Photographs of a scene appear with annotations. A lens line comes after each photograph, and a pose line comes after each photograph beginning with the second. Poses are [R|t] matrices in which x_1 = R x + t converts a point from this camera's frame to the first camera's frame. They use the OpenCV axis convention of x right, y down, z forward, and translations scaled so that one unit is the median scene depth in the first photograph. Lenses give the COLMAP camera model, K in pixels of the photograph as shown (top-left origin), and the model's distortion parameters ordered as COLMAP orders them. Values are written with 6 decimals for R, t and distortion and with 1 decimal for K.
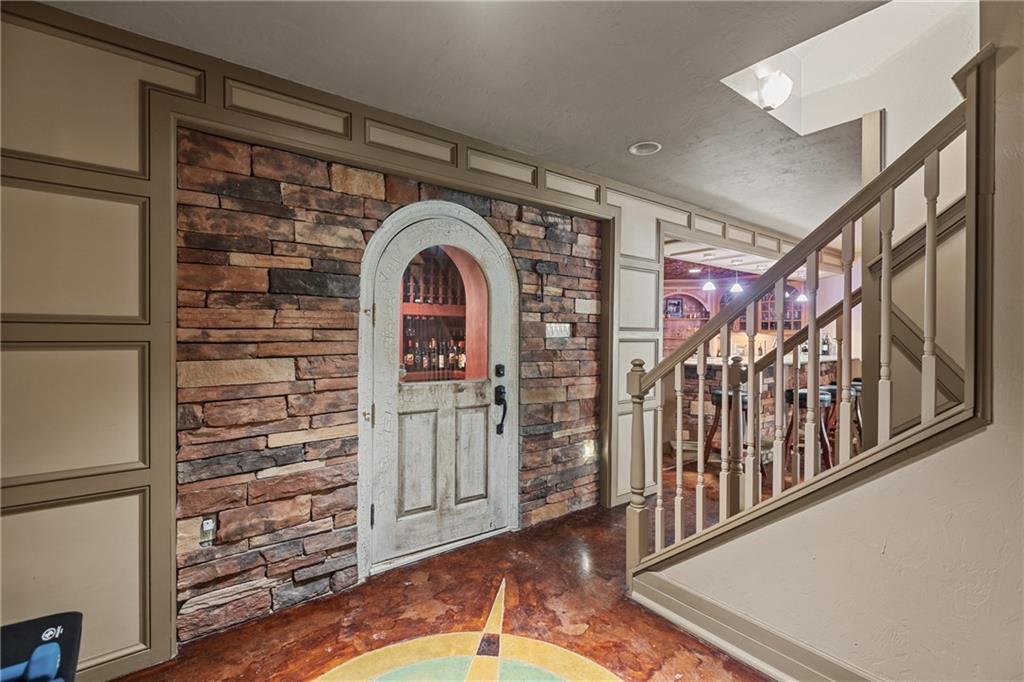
lens RADIAL K [[464.2, 0, 511.2], [0, 464.2, 337.7], [0, 0, 1]] dist [-0.002236, 0.000644]
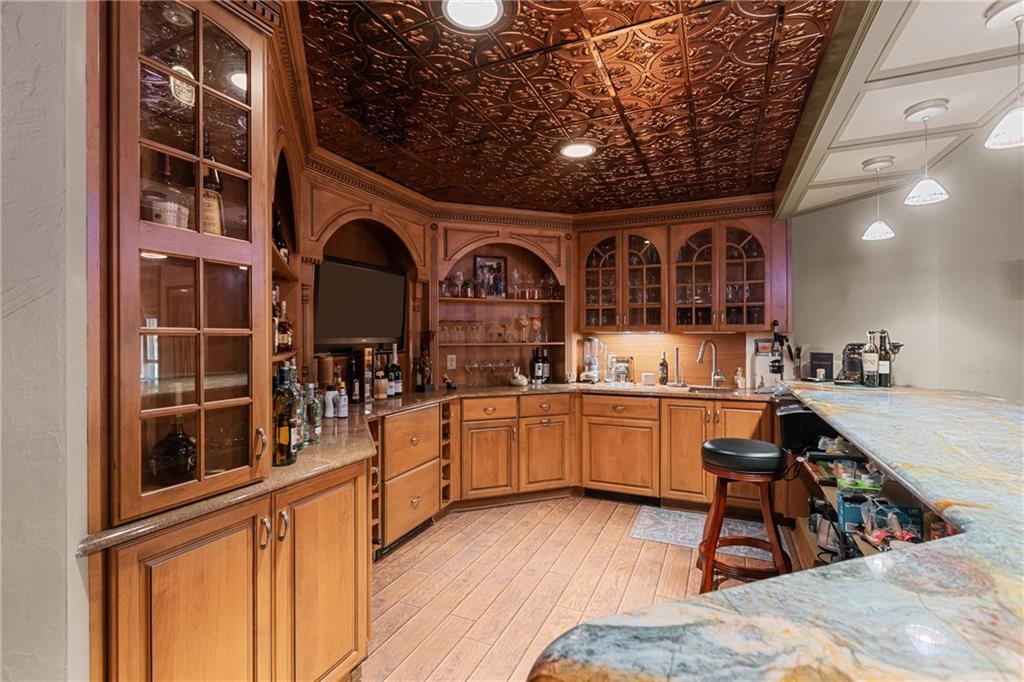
lens RADIAL K [[464.2, 0, 512.0], [0, 464.2, 338.2], [0, 0, 1]] dist [-0.002236, 0.000644]
pose [[0.887013, -0.010519, 0.461625, 0.165429], [0.011443, 0.999934, 0.000798, -0.004571], [-0.461603, 0.004574, 0.887075, 0.606184]]
